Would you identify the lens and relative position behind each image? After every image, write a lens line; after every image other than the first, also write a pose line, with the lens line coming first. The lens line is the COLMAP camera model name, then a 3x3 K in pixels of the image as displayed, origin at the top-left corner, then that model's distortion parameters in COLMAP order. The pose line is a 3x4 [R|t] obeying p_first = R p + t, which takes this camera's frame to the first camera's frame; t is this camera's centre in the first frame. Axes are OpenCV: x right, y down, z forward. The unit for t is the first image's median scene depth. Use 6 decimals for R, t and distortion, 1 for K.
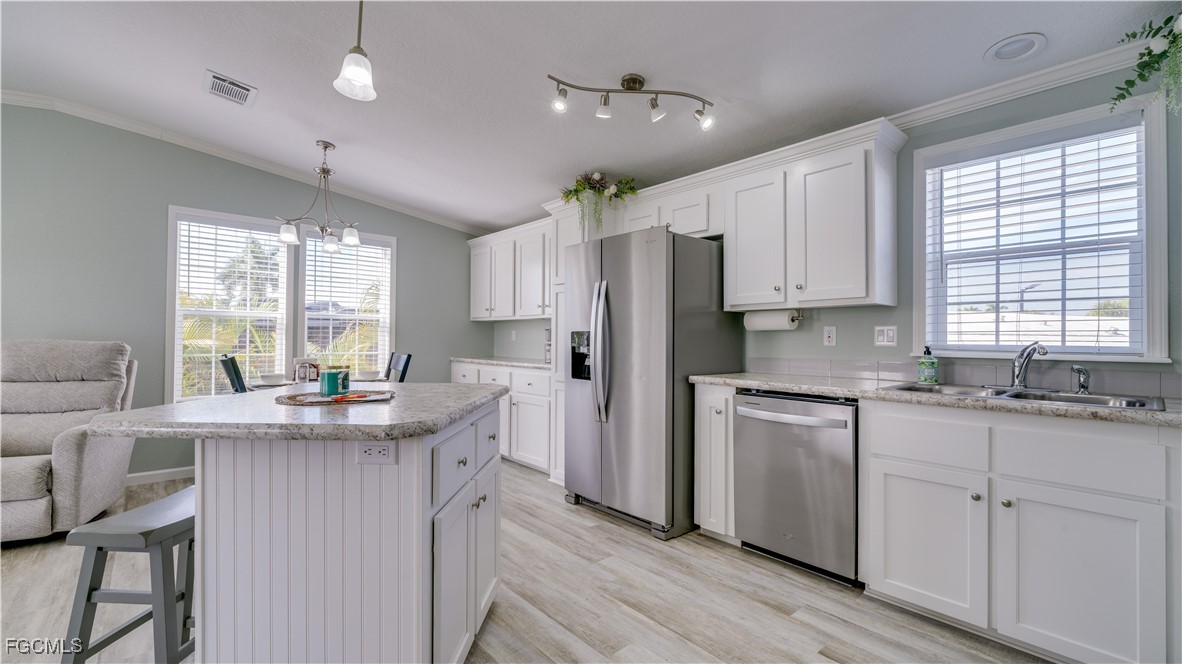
lens RADIAL K [[487.1, 0, 578.4], [0, 487.1, 334.7], [0, 0, 1]] dist [-0.001099, -0.000673]
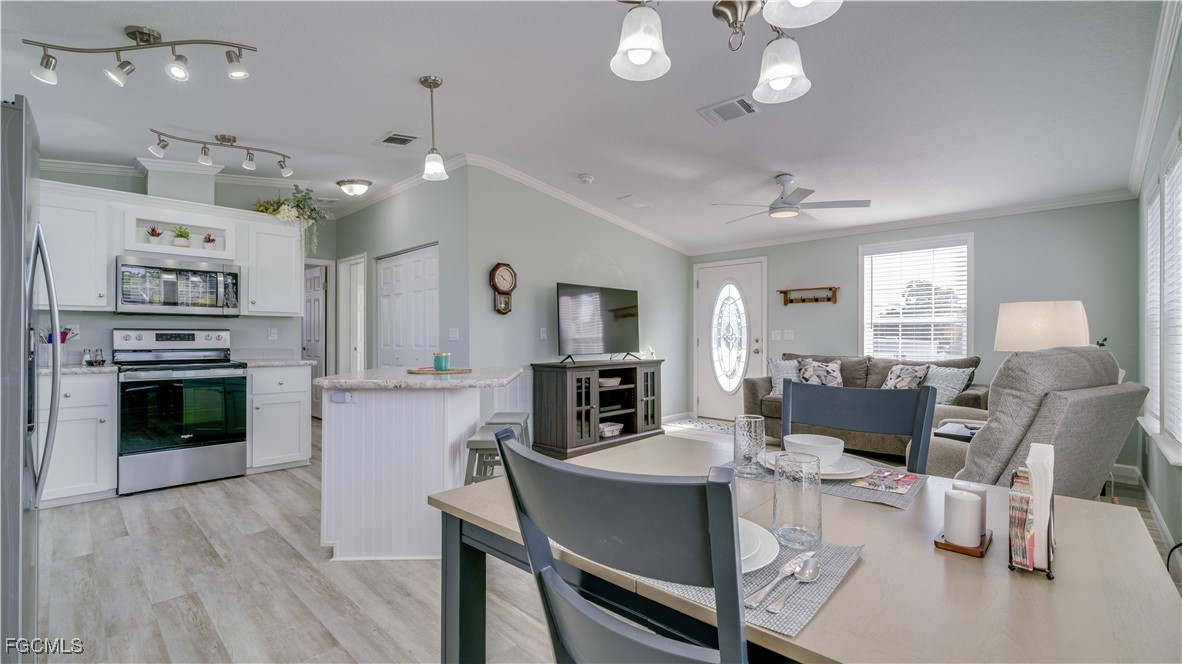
lens RADIAL K [[508.2, 0, 584.9], [0, 508.2, 336.2], [0, 0, 1]] dist [0.000291, -0.000657]
pose [[-0.996147, -0.006674, -0.087441, -0.497798], [-0.006884, 0.999974, 0.002109, 0.000366], [0.087425, 0.002702, -0.996167, 1.666894]]
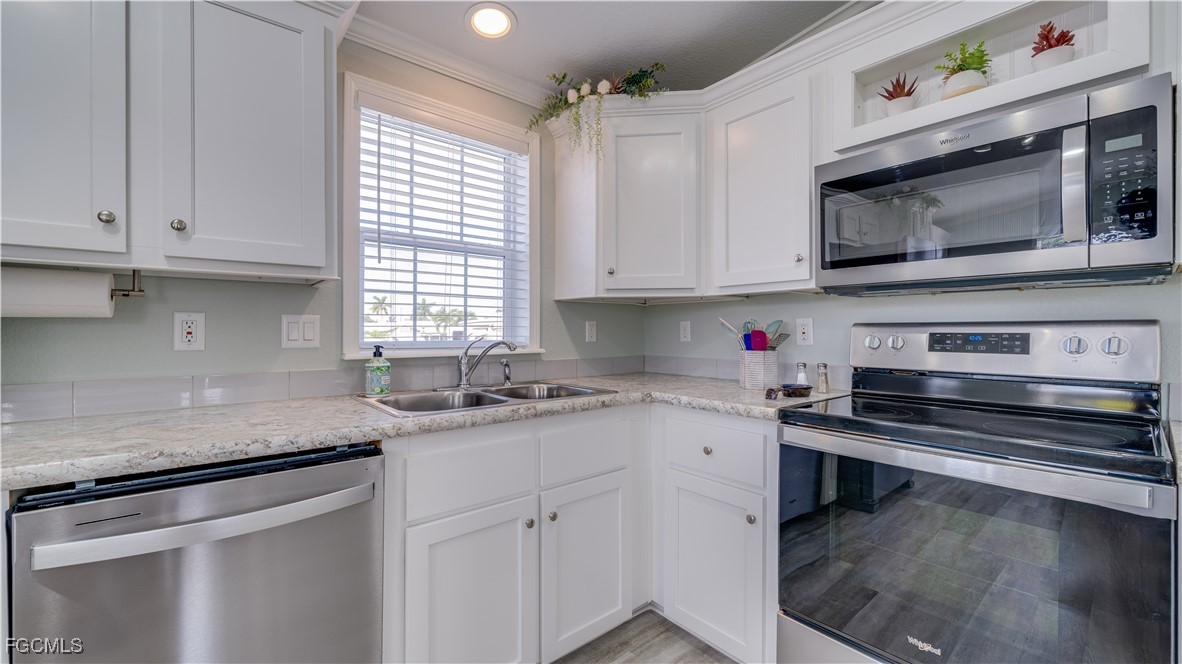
lens RADIAL K [[462.4, 0, 590.8], [0, 462.4, 330.0], [0, 0, 1]] dist [0.002553, 0.000033]
pose [[0.010281, 0.000392, 0.999947, 0.017301], [-0.001272, 0.999999, -0.000379, 0.000736], [-0.999946, -0.001268, 0.010282, 0.546624]]
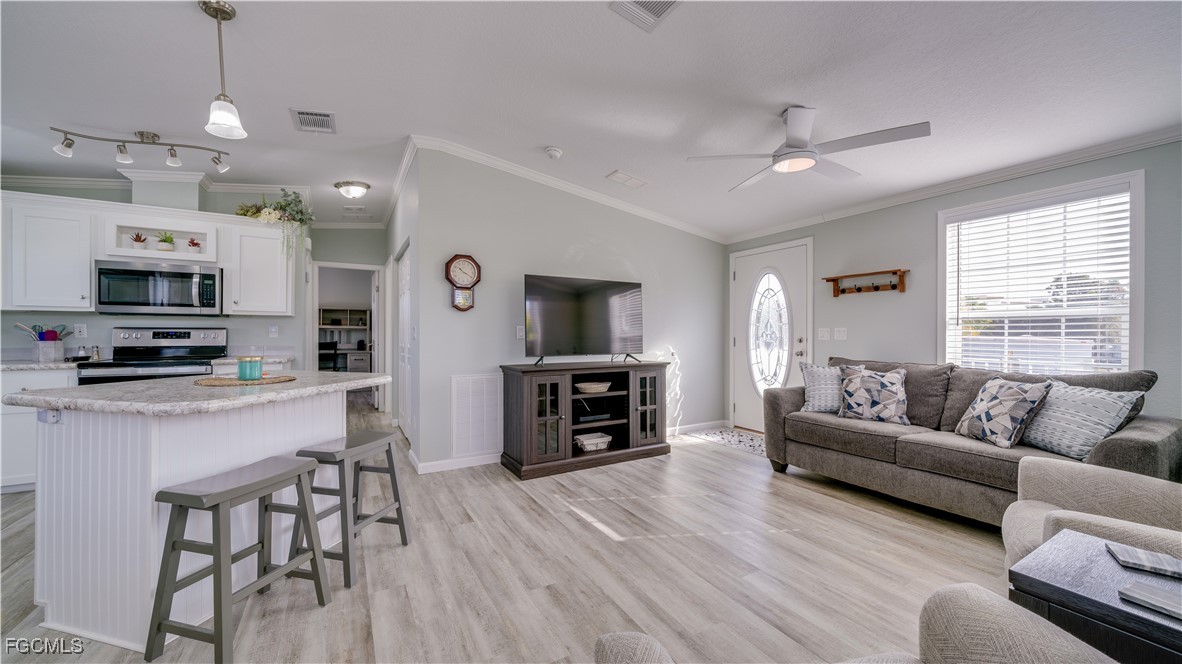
lens RADIAL K [[424.4, 0, 586.9], [0, 424.4, 333.5], [0, 0, 1]] dist [-0.002989, -0.000291]
pose [[-0.982445, -0.008476, 0.186360, -0.964928], [-0.007770, 0.999960, 0.004521, -0.007147], [-0.186391, 0.002993, -0.982471, 1.167811]]
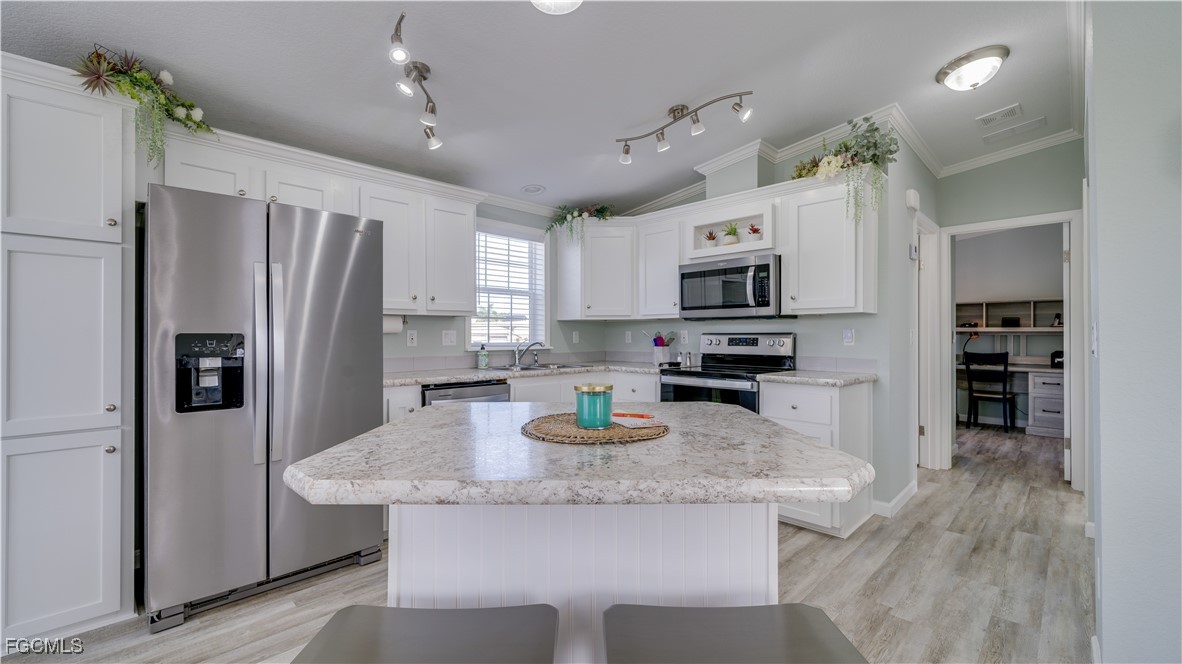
lens RADIAL K [[487.1, 0, 589.7], [0, 487.1, 333.5], [0, 0, 1]] dist [-0.001099, -0.000673]
pose [[-0.073028, 0.001373, 0.997329, -0.729761], [0.000807, 0.999999, -0.001318, -0.006661], [-0.997330, 0.000708, -0.073029, 0.626407]]
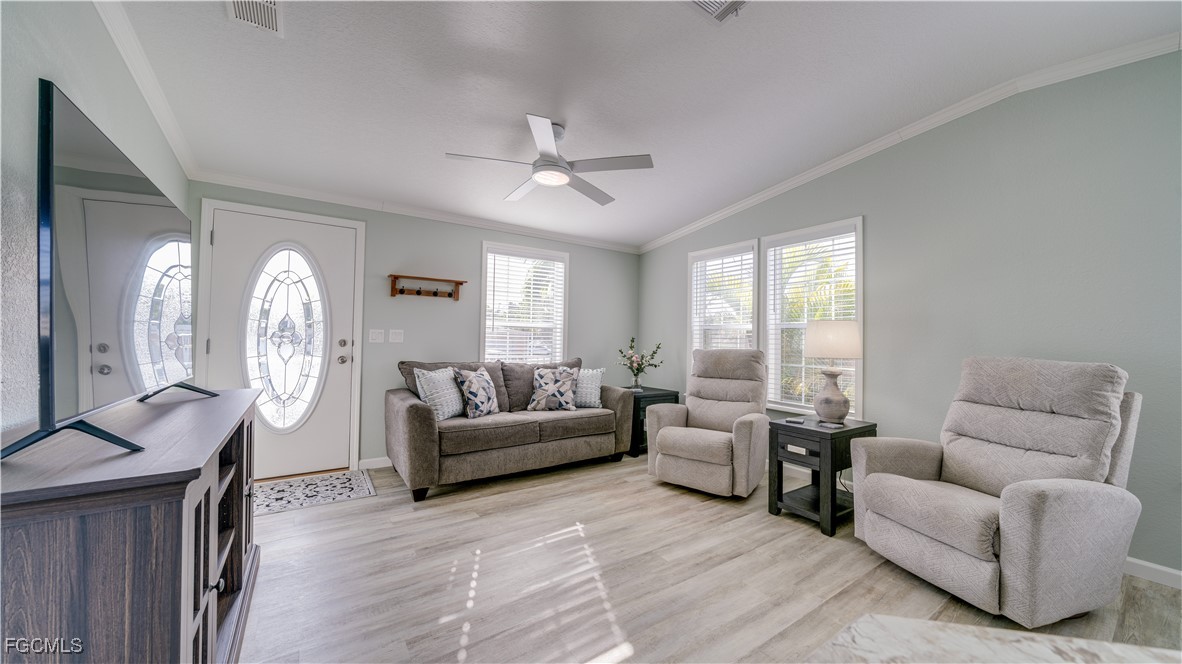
lens RADIAL K [[411.0, 0, 589.8], [0, 411.0, 333.2], [0, 0, 1]] dist [-0.009785, 0.001405]
pose [[-0.110859, -0.023744, -0.993552, -0.334090], [-0.021091, 0.999546, -0.021533, -0.000890], [0.993612, 0.018568, -0.111309, 0.382971]]
